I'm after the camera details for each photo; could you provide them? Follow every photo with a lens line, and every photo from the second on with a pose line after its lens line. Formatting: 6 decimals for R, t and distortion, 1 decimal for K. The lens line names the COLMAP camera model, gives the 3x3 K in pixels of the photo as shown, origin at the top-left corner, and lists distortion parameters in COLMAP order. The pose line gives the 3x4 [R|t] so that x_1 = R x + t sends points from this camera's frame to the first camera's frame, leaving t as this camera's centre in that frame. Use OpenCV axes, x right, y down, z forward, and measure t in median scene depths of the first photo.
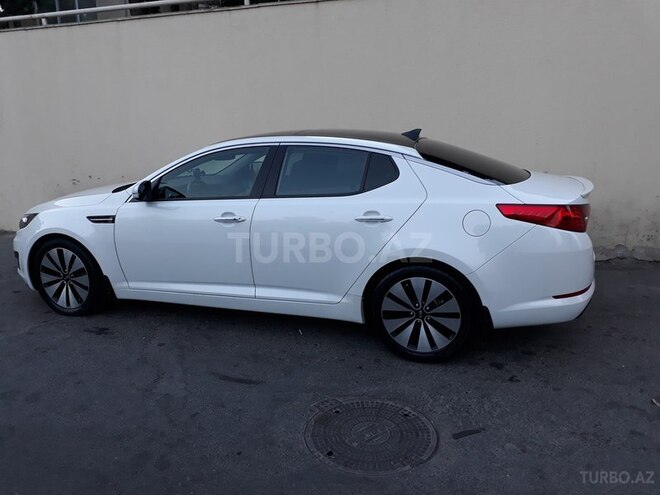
lens RADIAL K [[524.3, 0, 328.1], [0, 524.3, 243.1], [0, 0, 1]] dist [0.046871, -0.067330]
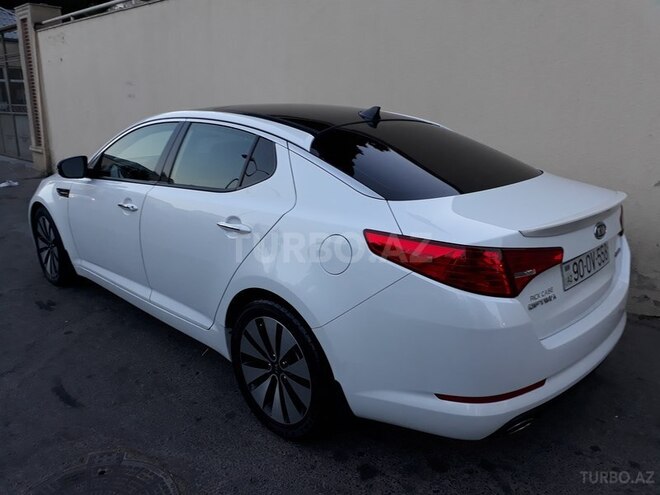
lens RADIAL K [[524.3, 0, 329.5], [0, 524.3, 250.5], [0, 0, 1]] dist [0.046871, -0.067330]
pose [[0.898293, 0.139788, -0.416569, 0.516635], [-0.117021, 0.989915, 0.079840, -0.088716], [0.423528, -0.022973, 0.905592, 0.391963]]
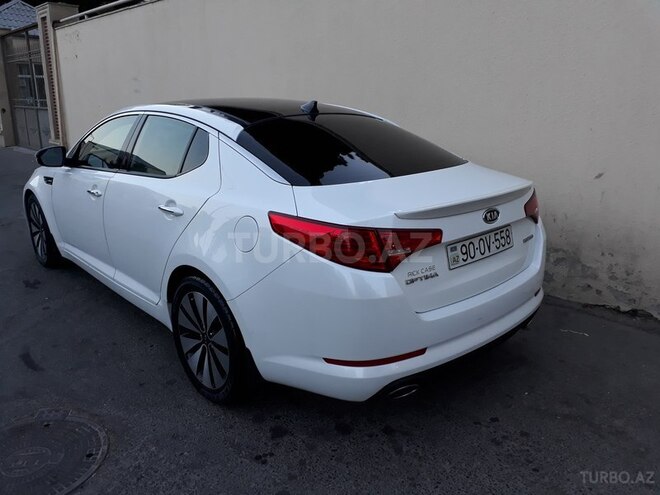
lens RADIAL K [[524.3, 0, 327.6], [0, 524.3, 252.9], [0, 0, 1]] dist [0.046871, -0.067330]
pose [[0.871764, 0.159433, -0.463259, 0.679769], [-0.128328, 0.986863, 0.098145, -0.092031], [0.472821, -0.026110, 0.880772, 0.400701]]
